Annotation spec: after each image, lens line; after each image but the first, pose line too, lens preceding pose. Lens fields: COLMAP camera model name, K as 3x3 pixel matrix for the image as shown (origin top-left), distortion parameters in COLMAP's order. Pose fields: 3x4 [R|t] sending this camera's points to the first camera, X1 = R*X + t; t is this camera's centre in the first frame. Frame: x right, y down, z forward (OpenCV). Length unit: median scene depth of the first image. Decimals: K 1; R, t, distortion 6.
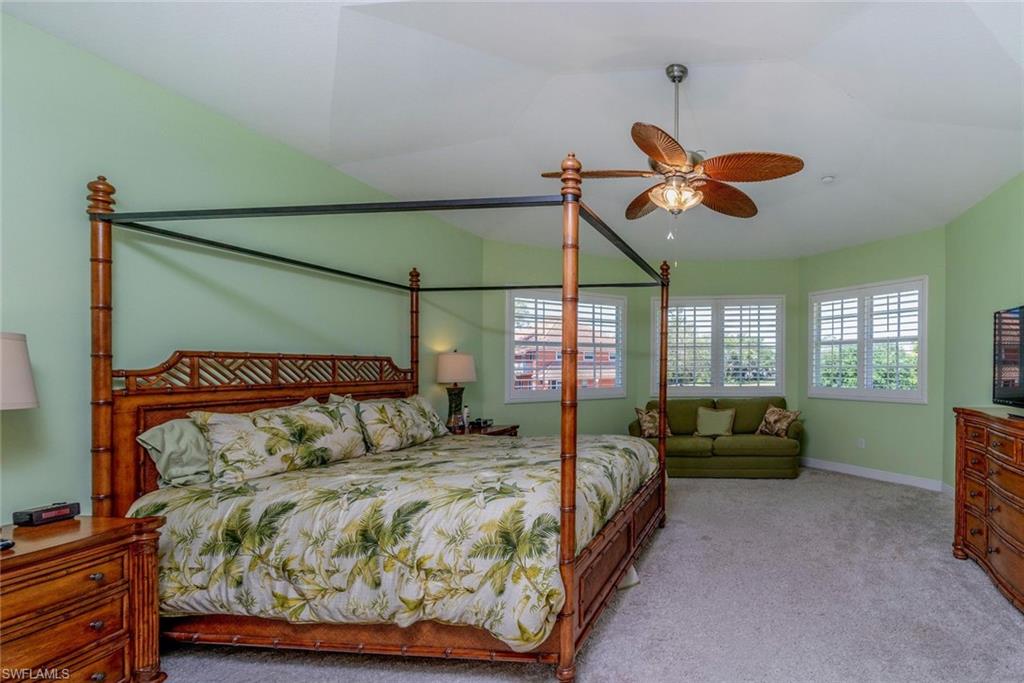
lens RADIAL K [[1139.6, 0, 512.0], [0, 1139.6, 341.5], [0, 0, 1]] dist [-0.413338, -0.002031]
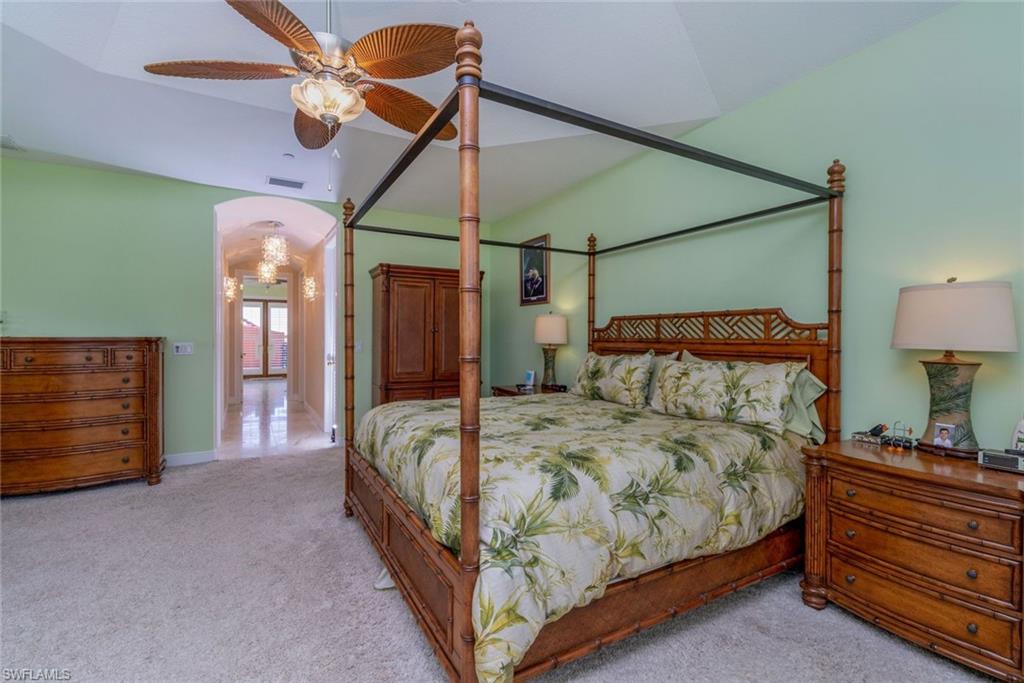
lens RADIAL K [[449.6, 0, 512.0], [0, 449.6, 341.5], [0, 0, 1]] dist [-0.000126, -0.000042]
pose [[-0.744017, 0.041175, -0.666891, 0.241590], [0.043001, 0.998981, 0.013705, 0.026224], [0.666776, -0.018480, -0.745029, 1.216372]]
